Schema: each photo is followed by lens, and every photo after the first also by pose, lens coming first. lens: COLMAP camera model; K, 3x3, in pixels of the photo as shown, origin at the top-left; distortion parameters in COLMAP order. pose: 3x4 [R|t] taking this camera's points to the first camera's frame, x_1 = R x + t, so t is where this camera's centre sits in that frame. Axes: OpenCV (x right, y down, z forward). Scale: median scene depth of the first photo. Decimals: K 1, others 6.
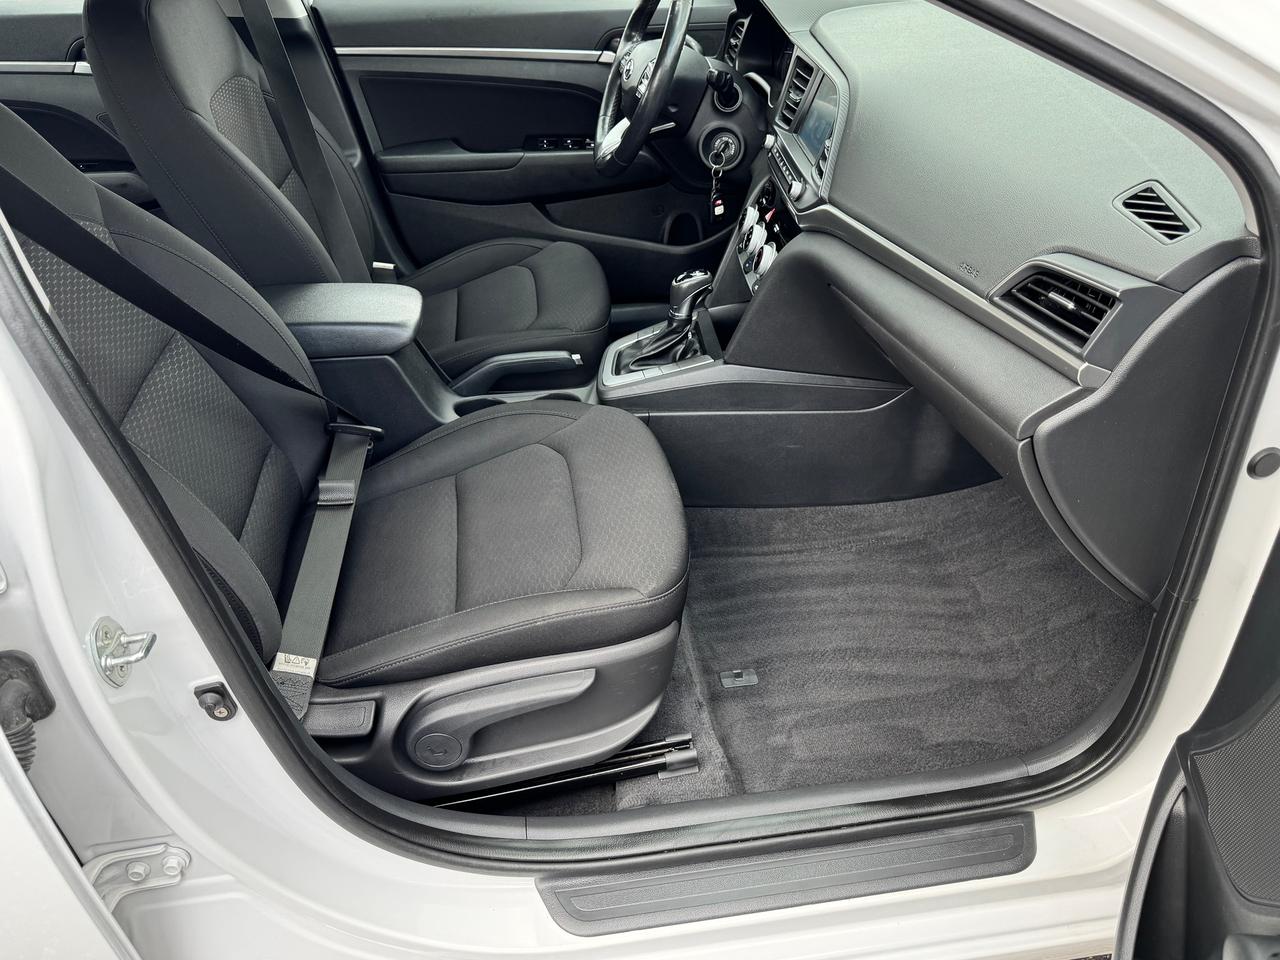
lens RADIAL K [[985.8, 0, 633.7], [0, 985.8, 476.0], [0, 0, 1]] dist [0.120670, -0.208369]
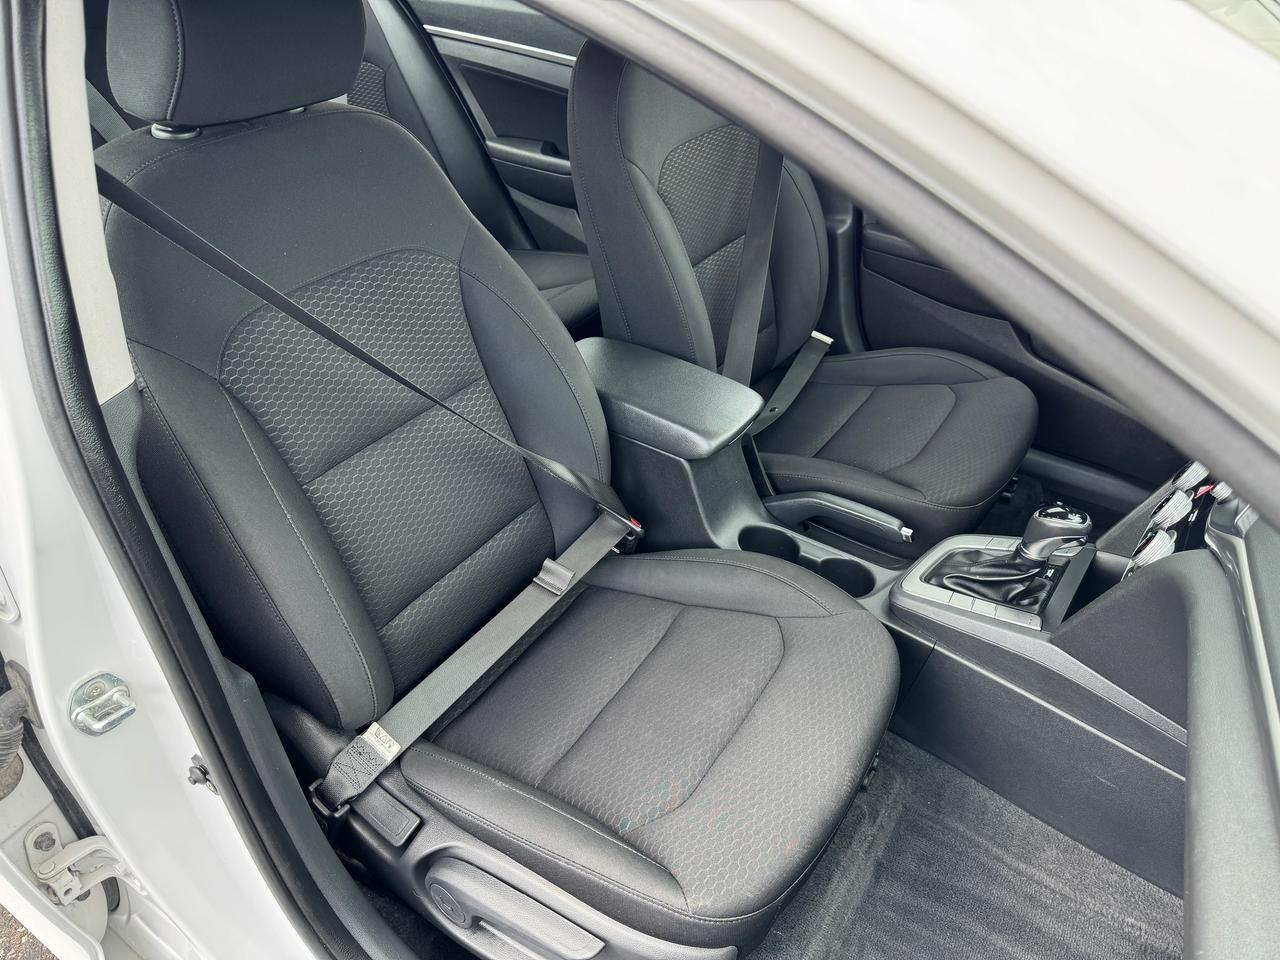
lens RADIAL K [[892.0, 0, 634.0], [0, 892.0, 483.4], [0, 0, 1]] dist [0.073683, -0.109891]
pose [[0.762143, 0.413201, -0.498401, 0.137603], [-0.389668, 0.907554, 0.156540, -0.199527], [0.517008, 0.074905, 0.852697, 0.236680]]
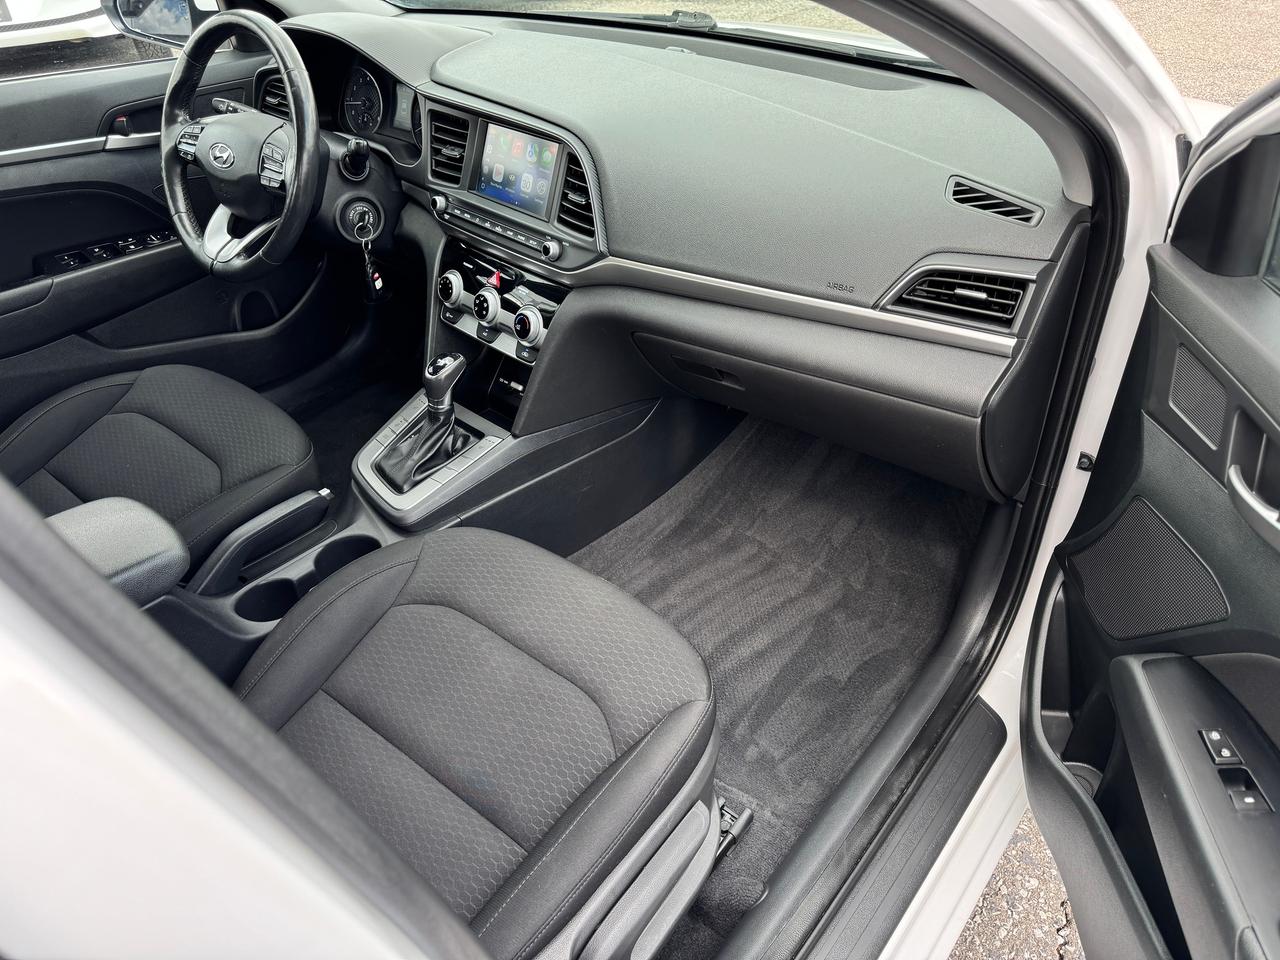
lens RADIAL K [[892.0, 0, 634.0], [0, 892.0, 483.4], [0, 0, 1]] dist [0.073683, -0.109891]
pose [[0.737125, -0.391483, 0.550807, -0.304433], [0.363948, 0.916772, 0.164532, -0.168219], [-0.569376, 0.079184, 0.818255, 0.225728]]
